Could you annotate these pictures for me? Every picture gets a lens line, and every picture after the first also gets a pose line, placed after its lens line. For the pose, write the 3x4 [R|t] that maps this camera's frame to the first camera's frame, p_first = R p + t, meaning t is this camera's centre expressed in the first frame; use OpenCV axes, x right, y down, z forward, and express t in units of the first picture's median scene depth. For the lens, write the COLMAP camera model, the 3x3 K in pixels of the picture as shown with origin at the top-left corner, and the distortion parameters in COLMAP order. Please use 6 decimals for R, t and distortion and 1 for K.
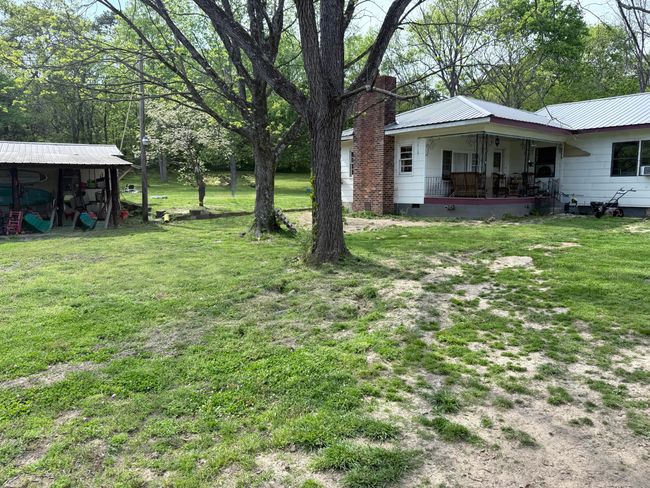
lens RADIAL K [[448.1, 0, 325.0], [0, 448.1, 244.0], [0, 0, 1]] dist [0.089915, -0.128354]
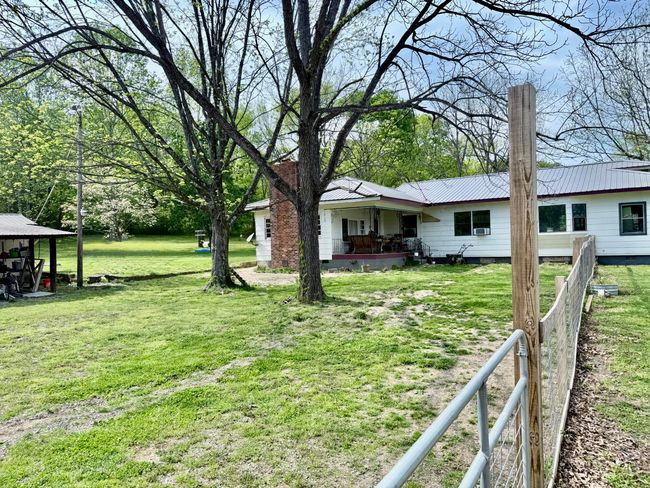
lens RADIAL K [[448.1, 0, 325.0], [0, 448.1, 244.0], [0, 0, 1]] dist [0.089915, -0.128354]
pose [[0.948656, -0.025136, 0.315309, -0.199338], [0.065592, 0.990802, -0.118357, 0.015246], [-0.309434, 0.132962, 0.941579, -0.192217]]
